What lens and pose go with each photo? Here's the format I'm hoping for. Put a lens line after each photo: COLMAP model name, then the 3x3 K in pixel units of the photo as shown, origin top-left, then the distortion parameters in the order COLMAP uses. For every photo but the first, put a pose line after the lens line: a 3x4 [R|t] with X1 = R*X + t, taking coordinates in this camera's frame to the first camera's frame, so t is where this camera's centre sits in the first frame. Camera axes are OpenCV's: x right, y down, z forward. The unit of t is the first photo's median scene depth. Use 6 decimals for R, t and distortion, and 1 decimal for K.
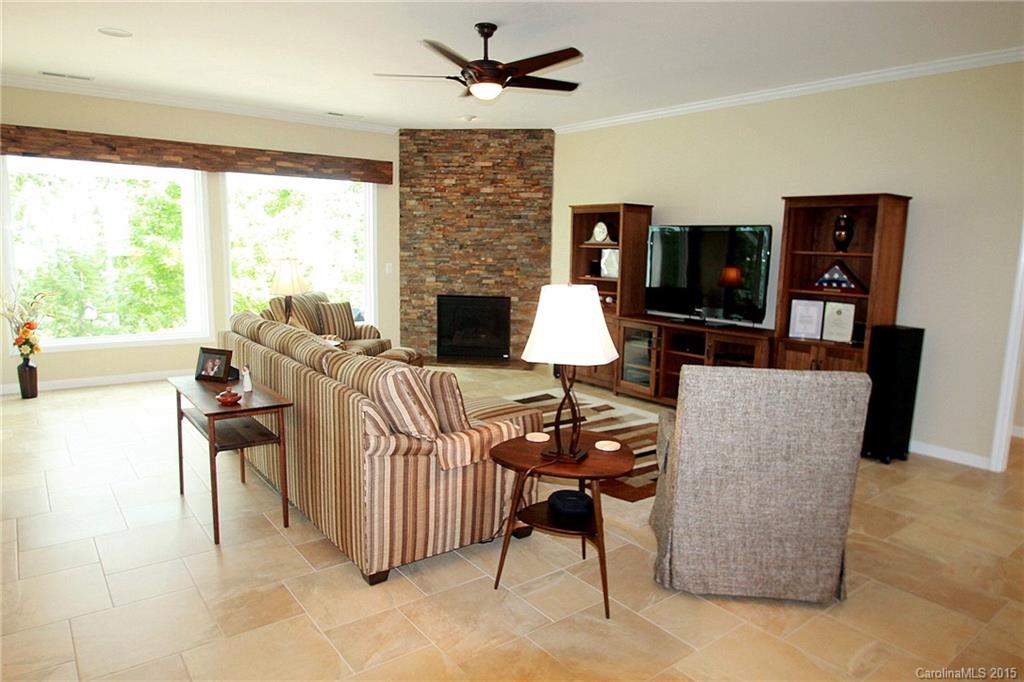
lens RADIAL K [[667.8, 0, 516.1], [0, 667.8, 343.4], [0, 0, 1]] dist [-0.037652, -0.007696]
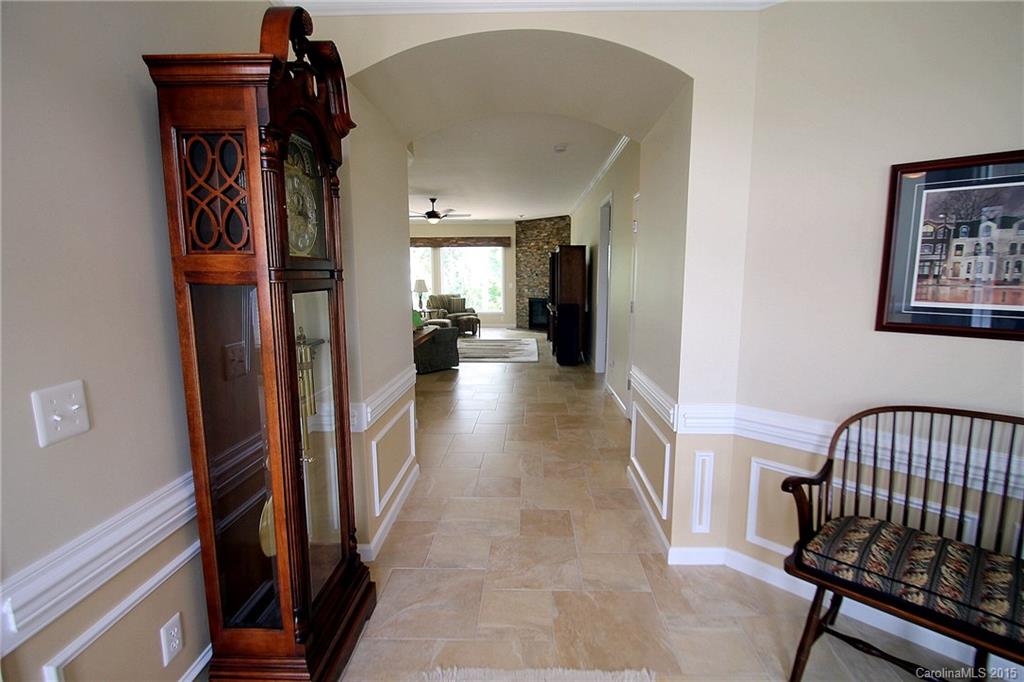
lens RADIAL K [[492.2, 0, 509.3], [0, 492.2, 339.1], [0, 0, 1]] dist [-0.014956, -0.001090]
pose [[0.761029, 0.059409, -0.645991, 0.869482], [-0.075898, 0.997113, 0.002286, 0.059318], [0.644262, 0.047290, 0.763341, -0.221855]]
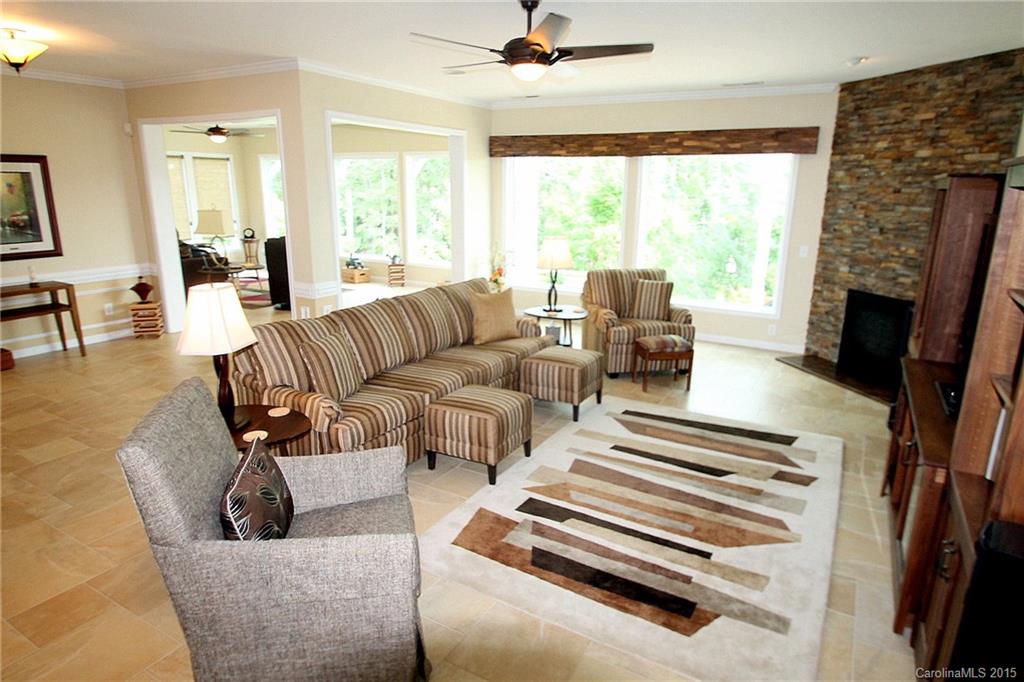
lens RADIAL K [[598.3, 0, 514.2], [0, 598.3, 350.1], [0, 0, 1]] dist [-0.016688, -0.007972]
pose [[0.367916, 0.225316, -0.902148, 0.414624], [-0.136483, 0.972776, 0.187295, -0.082719], [0.919788, 0.054219, 0.388652, 0.358363]]
